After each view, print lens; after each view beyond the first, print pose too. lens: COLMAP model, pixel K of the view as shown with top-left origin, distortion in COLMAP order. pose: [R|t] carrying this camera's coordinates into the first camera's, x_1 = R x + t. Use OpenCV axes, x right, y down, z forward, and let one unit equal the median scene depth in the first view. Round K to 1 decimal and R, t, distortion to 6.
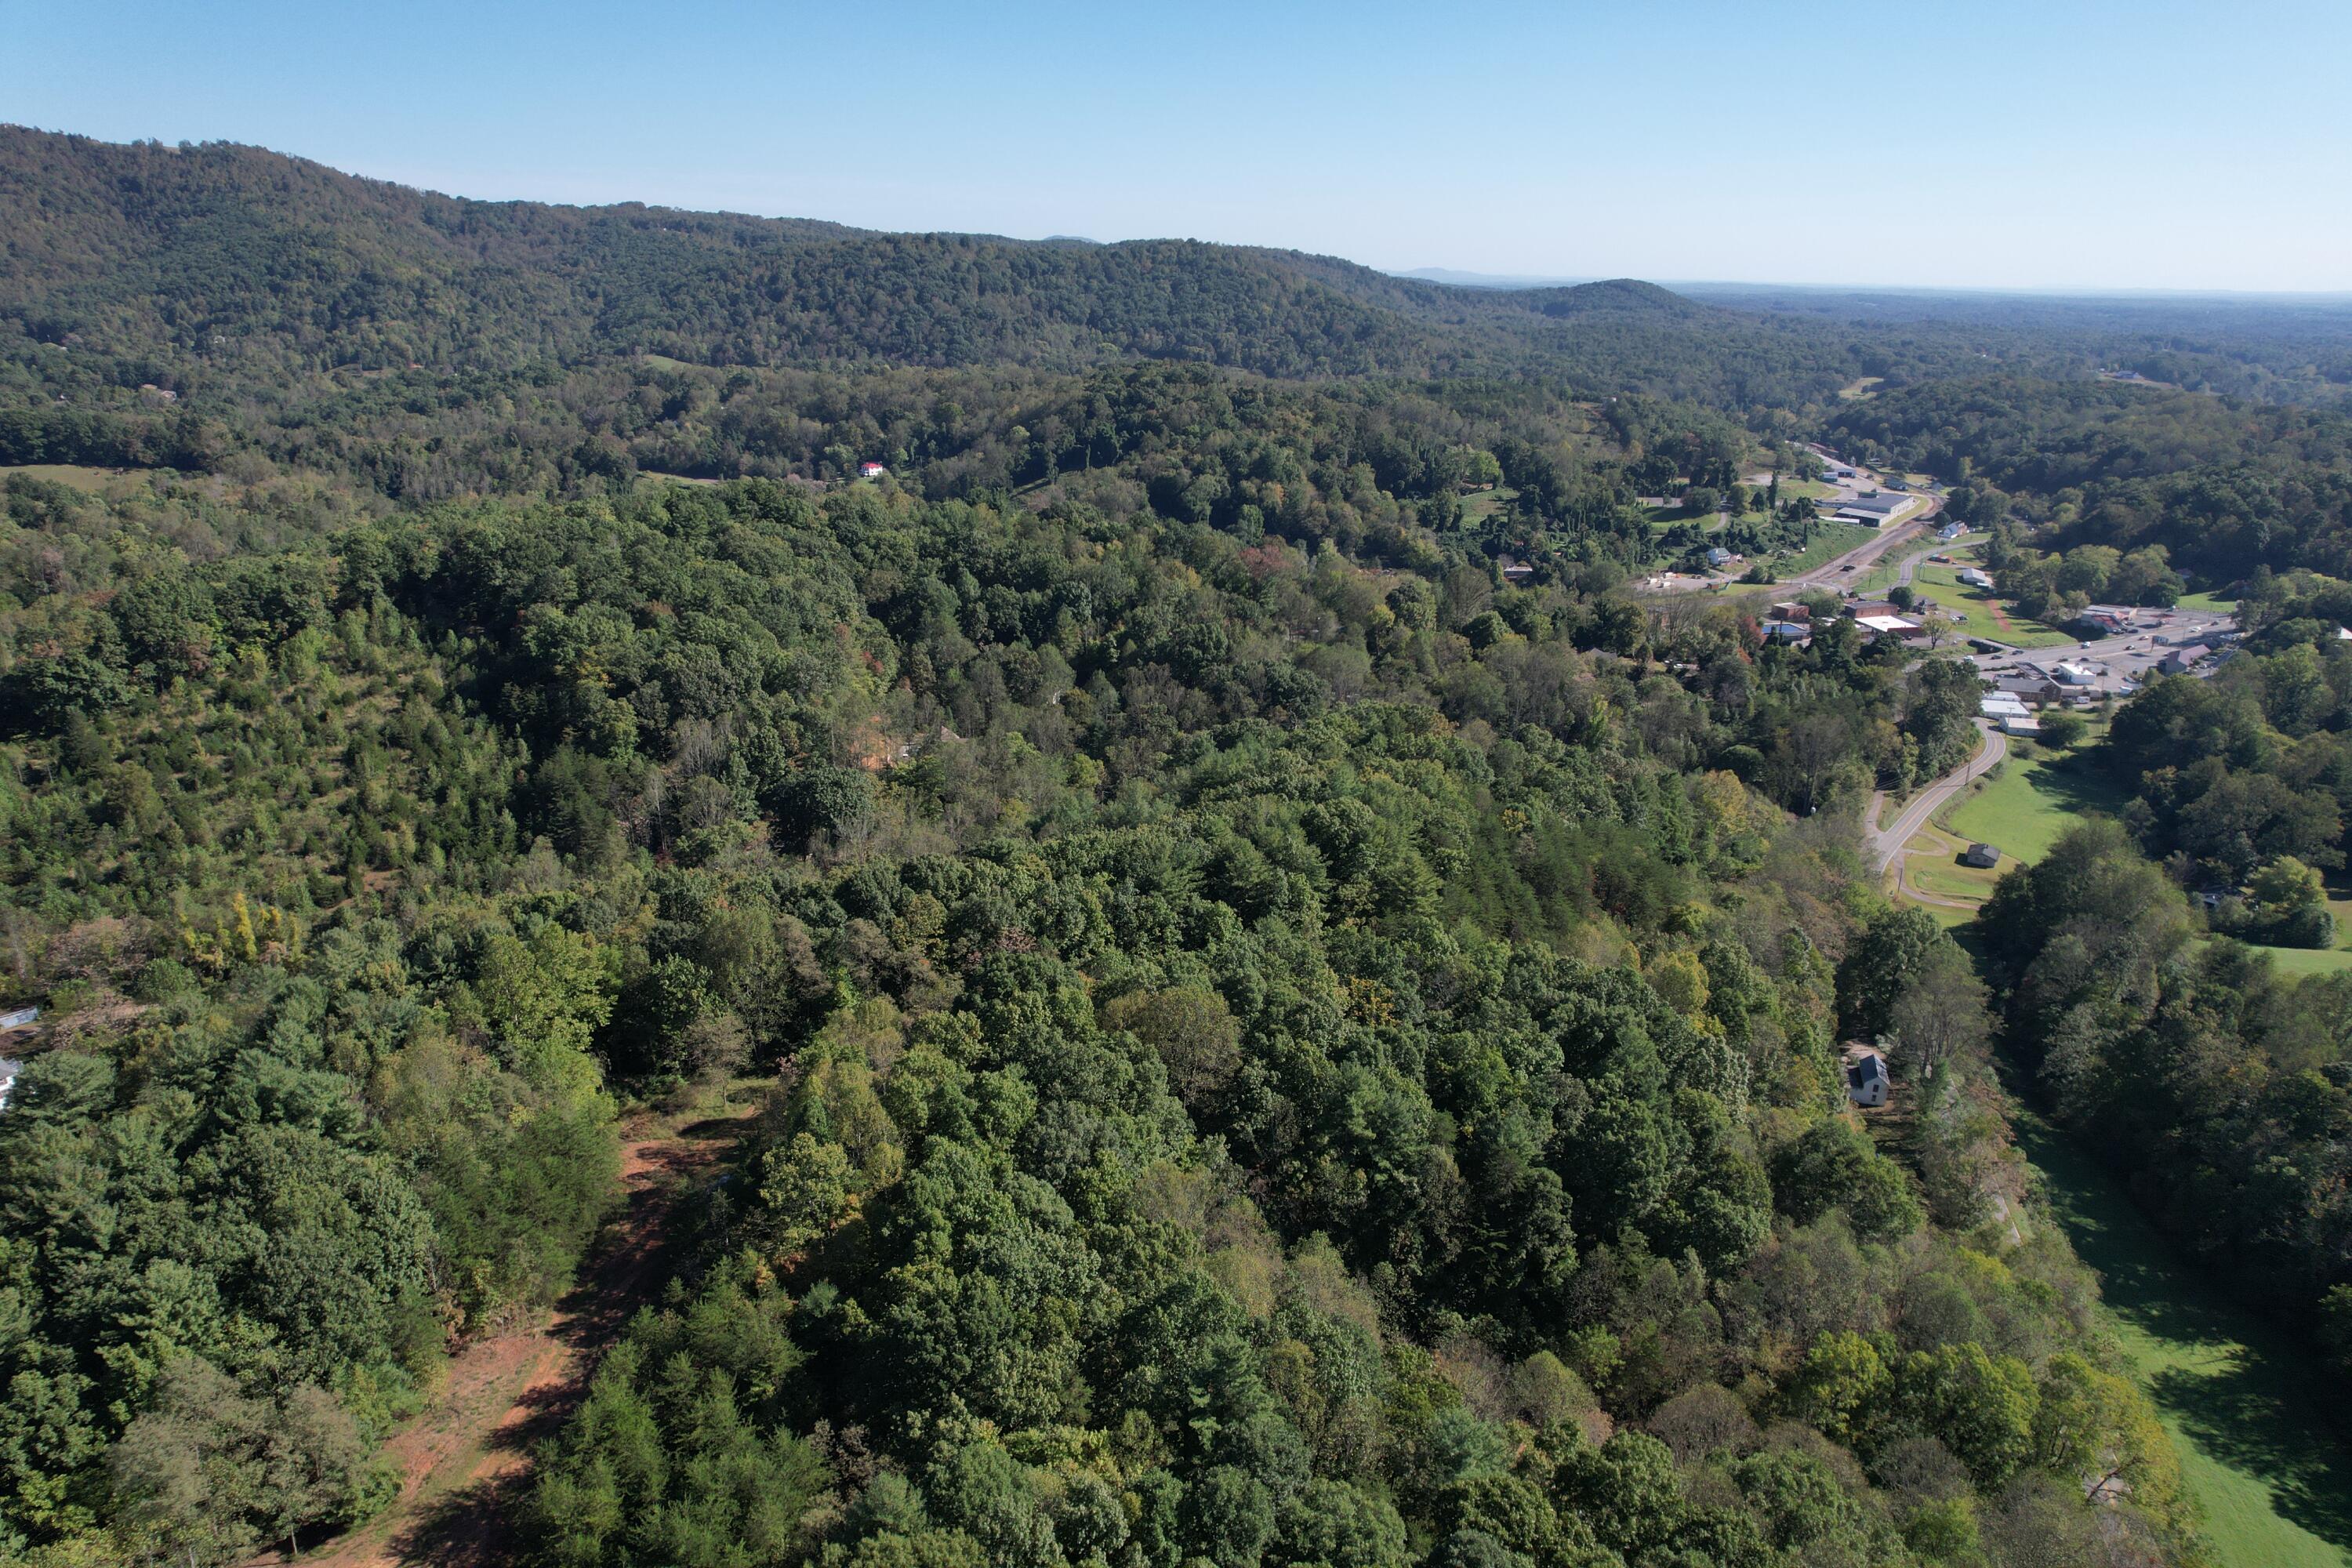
lens RADIAL K [[1513.2, 0, 1187.2], [0, 1513.2, 793.1], [0, 0, 1]] dist [-0.071347, 0.050288]
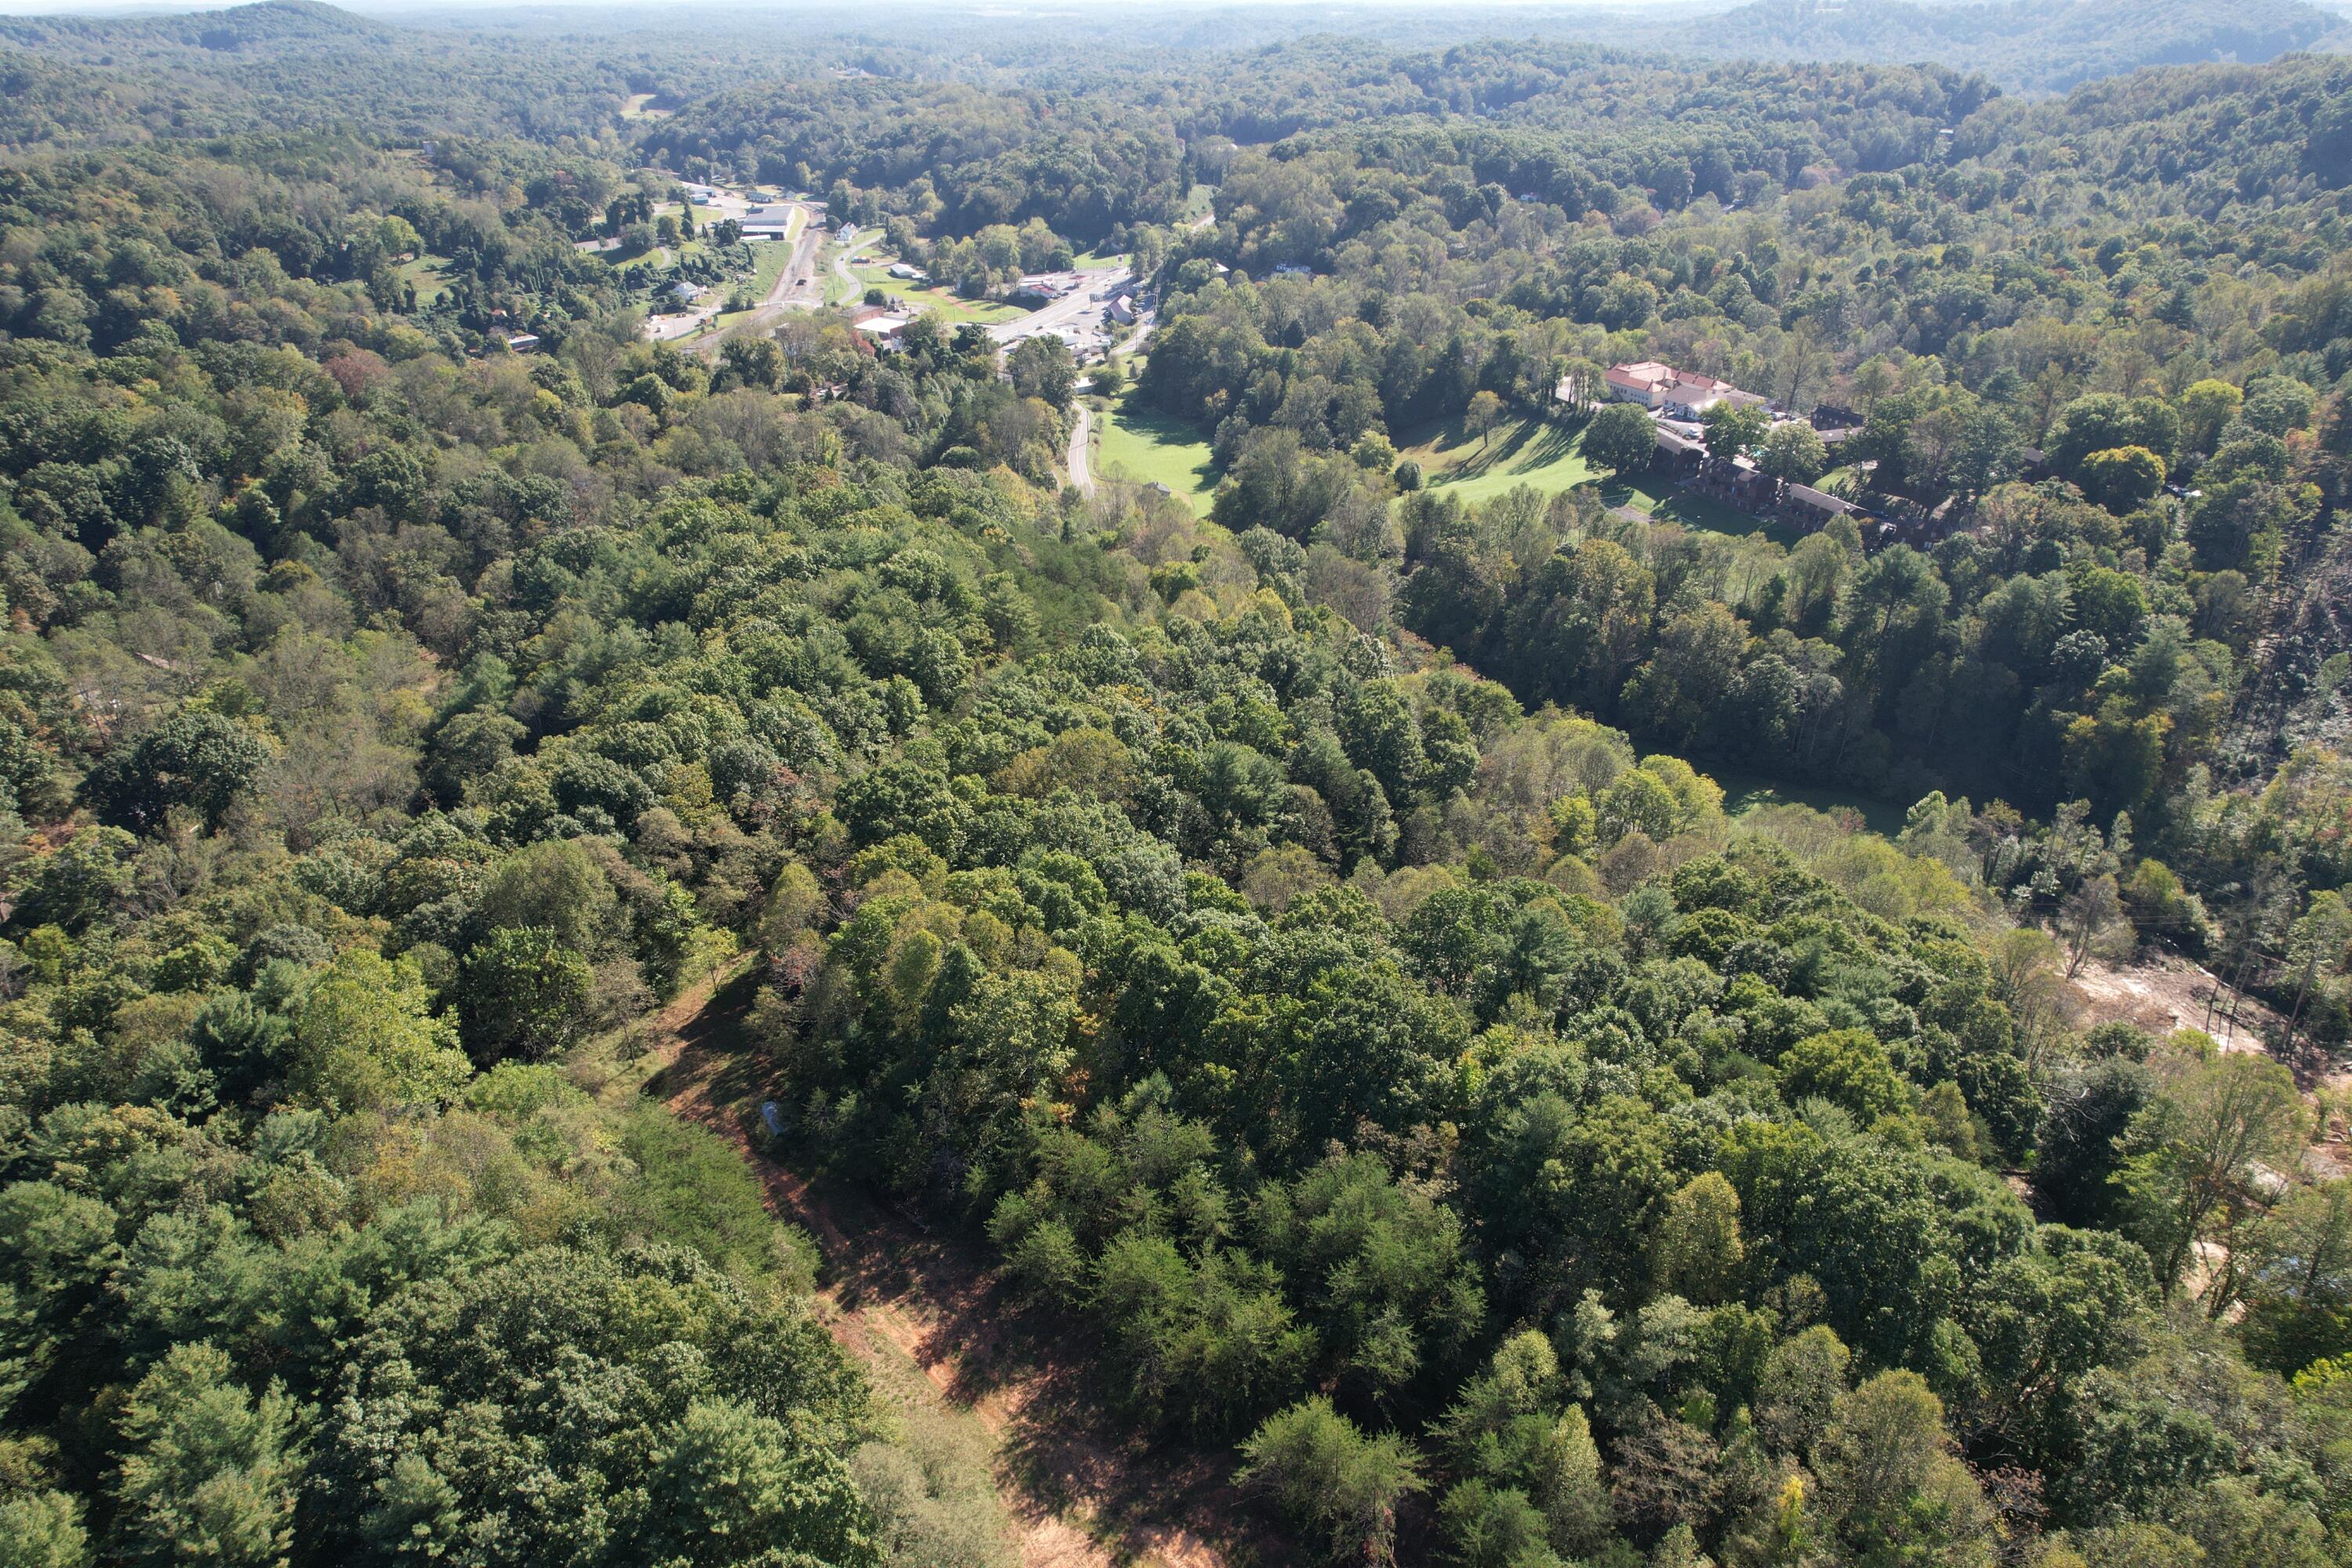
lens RADIAL K [[1513.2, 0, 1187.2], [0, 1513.2, 793.1], [0, 0, 1]] dist [-0.071347, 0.050288]
pose [[0.700128, -0.359165, 0.617107, -0.144031], [0.253628, 0.933010, 0.255275, -0.017928], [-0.667453, -0.022210, 0.744321, 0.044896]]
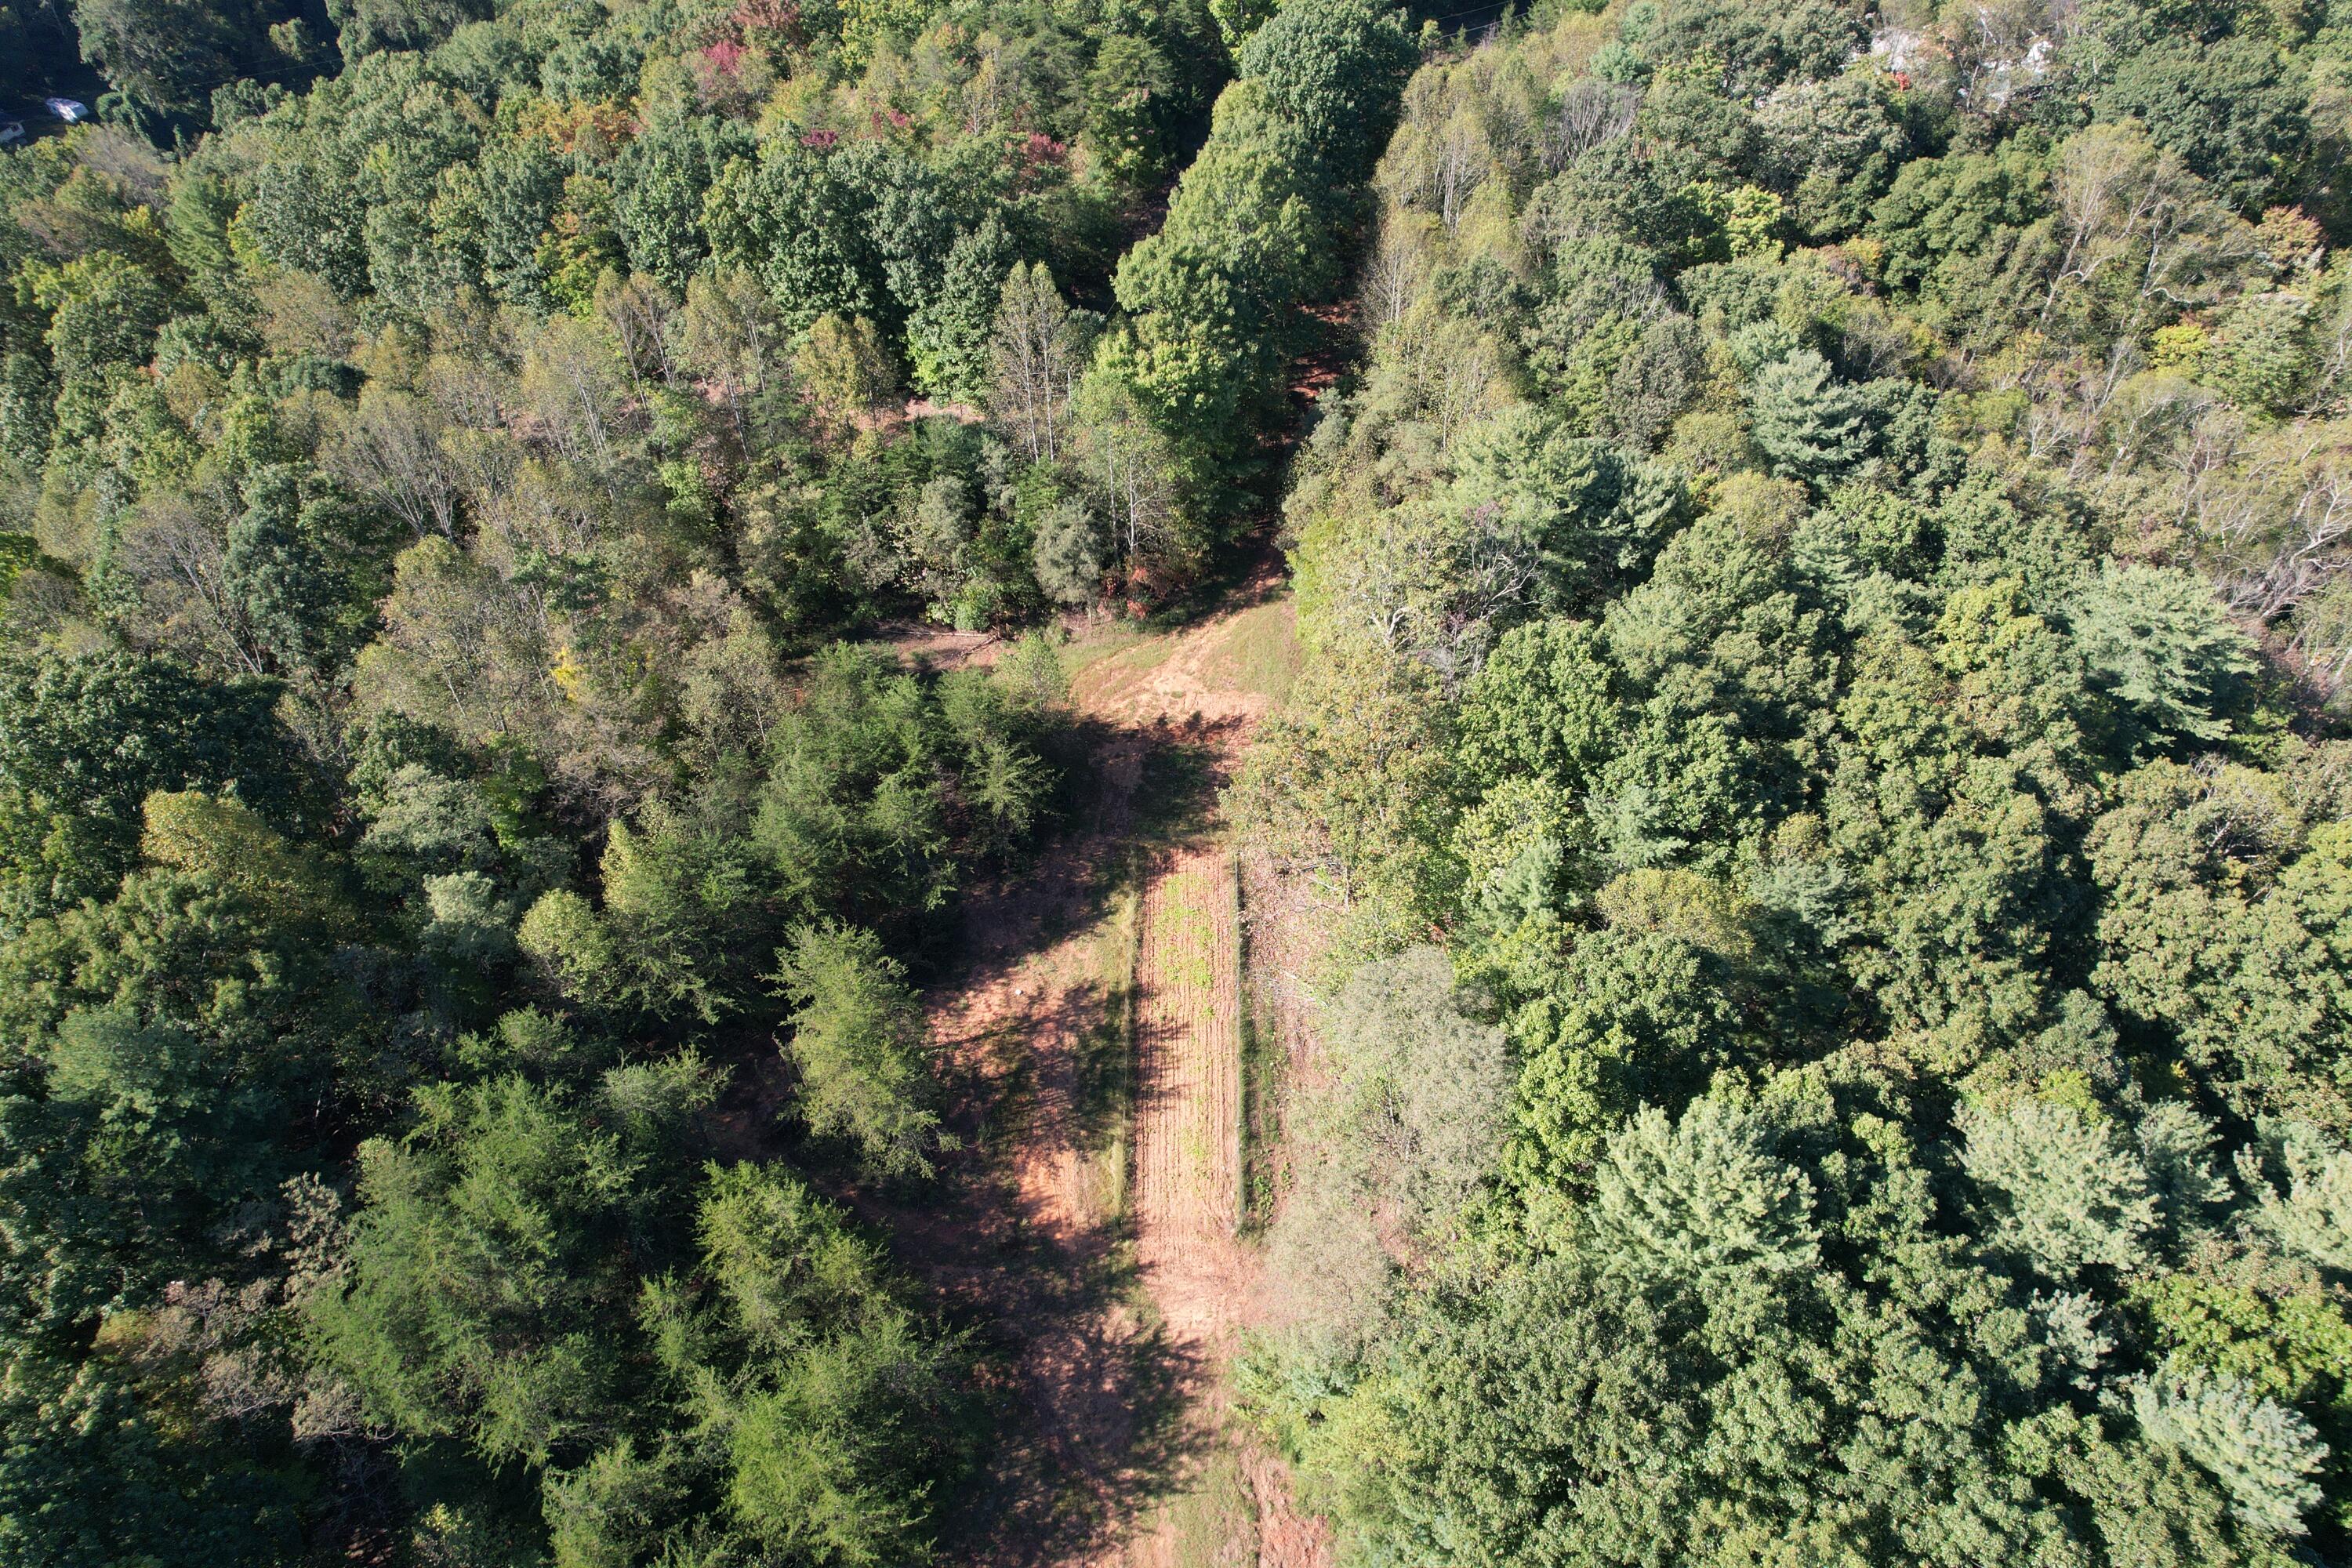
lens RADIAL K [[1513.2, 0, 1187.2], [0, 1513.2, 793.1], [0, 0, 1]] dist [-0.071347, 0.050288]
pose [[-0.981186, 0.135950, -0.137080, -0.079656], [-0.061422, 0.453323, 0.889227, -0.020435], [0.183032, 0.880918, -0.436444, 0.175643]]
